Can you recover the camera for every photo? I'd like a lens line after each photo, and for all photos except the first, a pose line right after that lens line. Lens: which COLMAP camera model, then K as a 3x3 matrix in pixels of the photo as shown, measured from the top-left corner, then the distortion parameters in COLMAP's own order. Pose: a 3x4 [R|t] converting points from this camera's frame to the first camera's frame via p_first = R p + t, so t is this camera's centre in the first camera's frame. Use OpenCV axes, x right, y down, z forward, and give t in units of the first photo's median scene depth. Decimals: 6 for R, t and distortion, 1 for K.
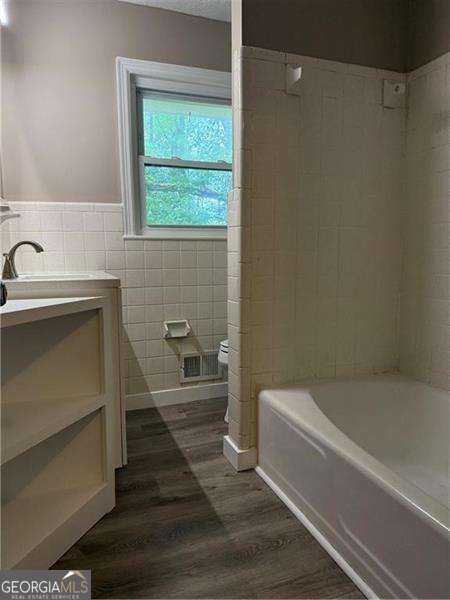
lens RADIAL K [[424.4, 0, 225.6], [0, 424.4, 301.5], [0, 0, 1]] dist [0.035516, -0.057483]
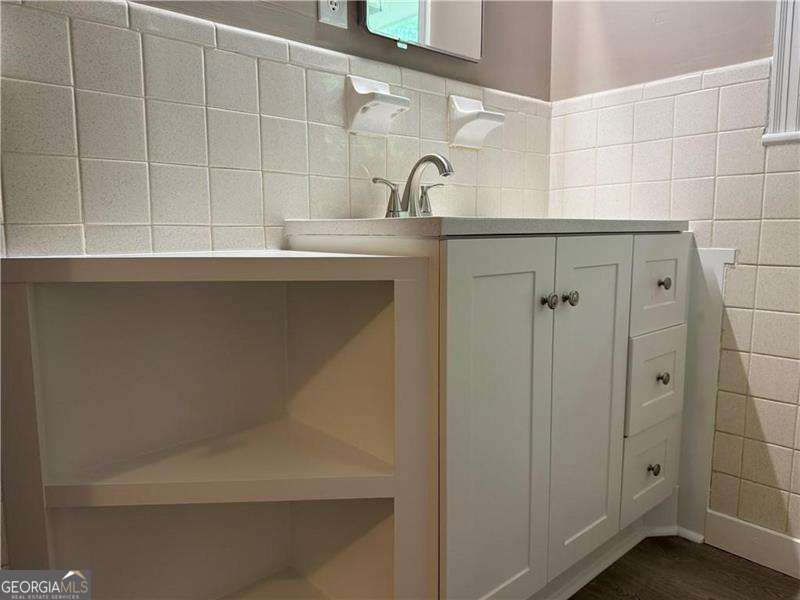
lens RADIAL K [[565.8, 0, 408.0], [0, 565.8, 310.1], [0, 0, 1]] dist [0.035516, -0.057483]
pose [[0.363698, 0.130620, -0.922313, 0.193023], [-0.101327, 0.989792, 0.100220, -0.012255], [0.925989, 0.057006, 0.373221, 0.604434]]
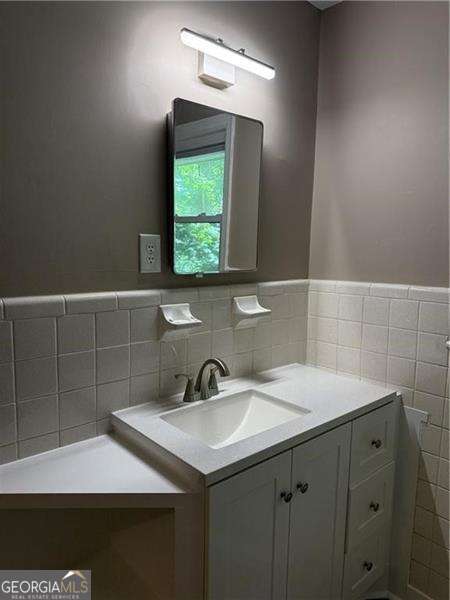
lens RADIAL K [[424.4, 0, 228.9], [0, 424.4, 300.0], [0, 0, 1]] dist [0.035516, -0.057483]
pose [[0.360734, 0.129346, -0.923656, 0.229487], [-0.126384, 0.987981, 0.088995, -0.278742], [0.924066, 0.084632, 0.372746, 0.609072]]
